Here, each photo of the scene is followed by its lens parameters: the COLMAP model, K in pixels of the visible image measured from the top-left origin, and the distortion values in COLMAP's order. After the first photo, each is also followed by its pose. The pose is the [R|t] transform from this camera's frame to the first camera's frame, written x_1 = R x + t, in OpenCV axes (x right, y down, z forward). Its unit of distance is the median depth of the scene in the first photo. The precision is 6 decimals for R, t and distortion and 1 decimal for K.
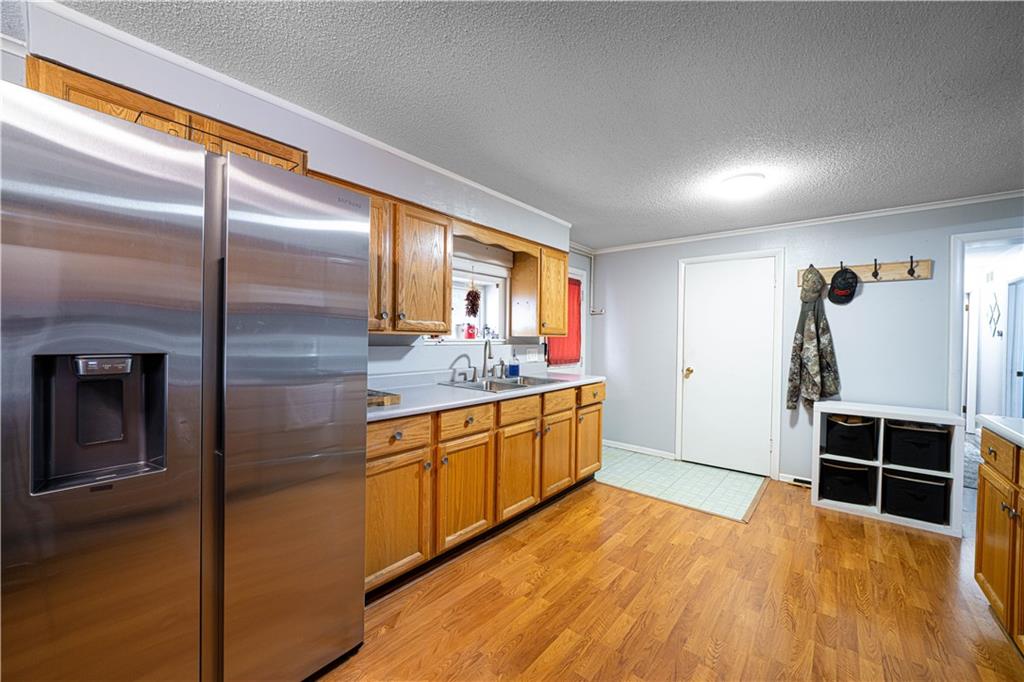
lens RADIAL K [[398.1, 0, 498.8], [0, 398.1, 341.8], [0, 0, 1]] dist [0.000075, 0.000452]
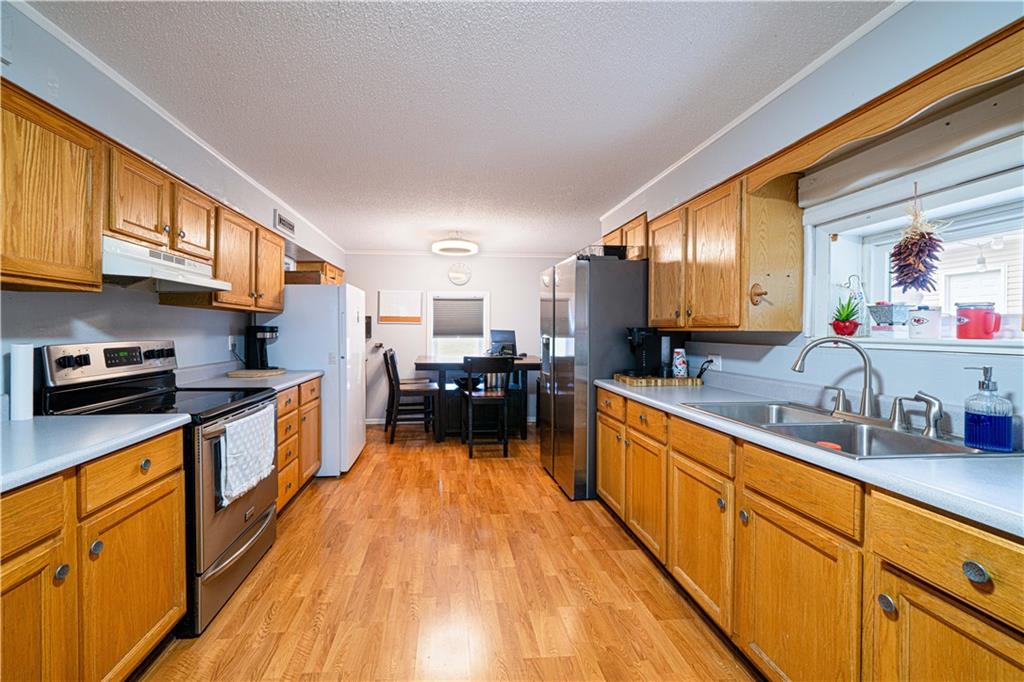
lens RADIAL K [[398.1, 0, 498.8], [0, 398.1, 341.8], [0, 0, 1]] dist [0.000075, 0.000452]
pose [[-0.660773, 0.007086, -0.750553, 0.641520], [-0.020193, 0.999426, 0.027213, -0.007725], [0.750314, 0.033137, -0.660250, 0.997758]]
